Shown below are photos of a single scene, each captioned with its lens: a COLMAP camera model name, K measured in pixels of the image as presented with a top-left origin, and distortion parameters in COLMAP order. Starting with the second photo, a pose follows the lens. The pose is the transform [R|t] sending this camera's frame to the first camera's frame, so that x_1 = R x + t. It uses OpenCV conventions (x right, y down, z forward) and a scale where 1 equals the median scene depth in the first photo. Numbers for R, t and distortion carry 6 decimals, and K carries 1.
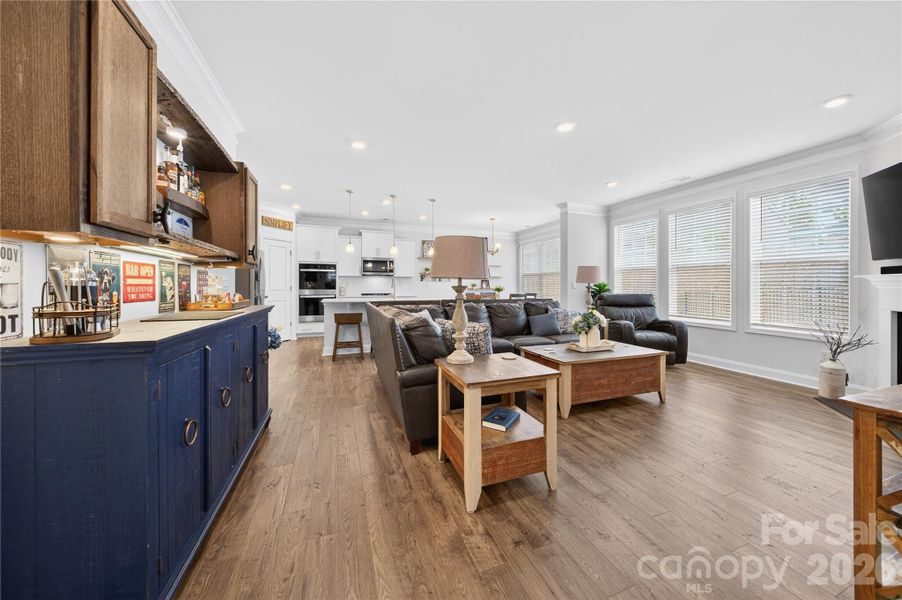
lens RADIAL K [[318.7, 0, 461.7], [0, 318.7, 294.6], [0, 0, 1]] dist [0.000010, 0.000013]
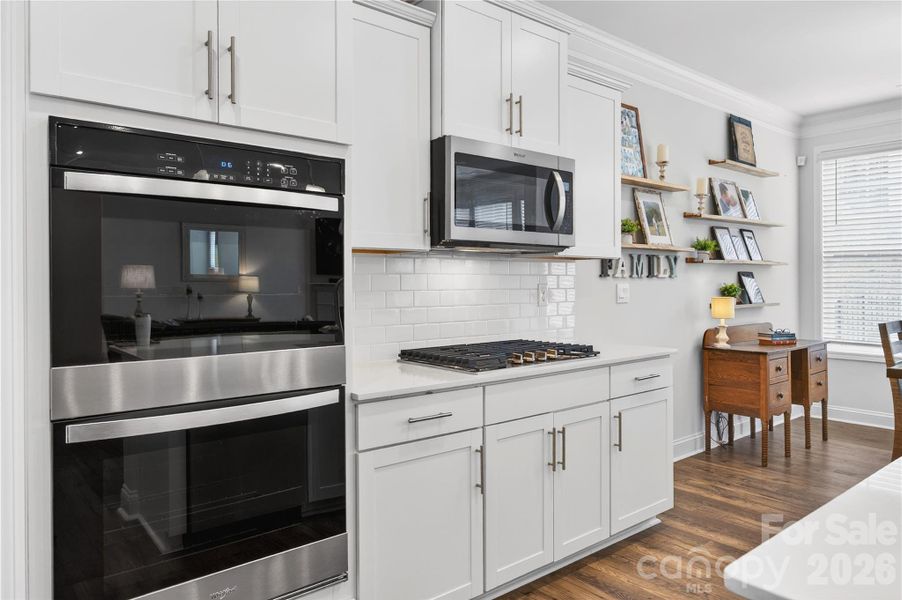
lens RADIAL K [[594.9, 0, 451.2], [0, 594.9, 283.0], [0, 0, 1]] dist [0.001877, 0.000786]
pose [[0.952665, -0.007550, 0.303929, -0.669318], [0.014201, 0.999706, -0.019678, -0.056411], [-0.303690, 0.023063, 0.952492, 1.168689]]
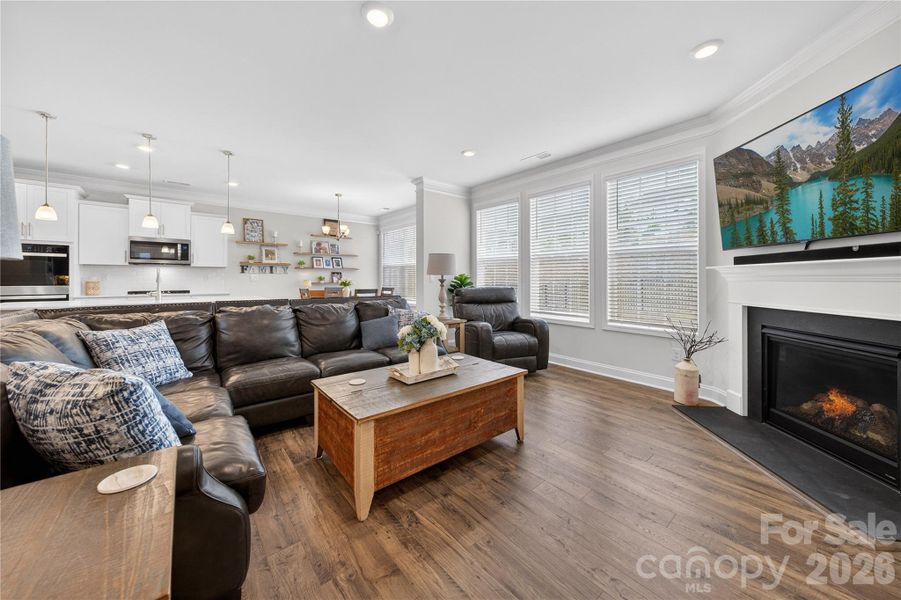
lens RADIAL K [[316.4, 0, 450.3], [0, 316.4, 297.0], [0, 0, 1]] dist [0.000174, 0.000090]
pose [[0.948808, -0.020668, 0.315178, 0.185127], [0.011543, 0.999459, 0.030792, -0.006630], [-0.315644, -0.025577, 0.948533, 0.270047]]
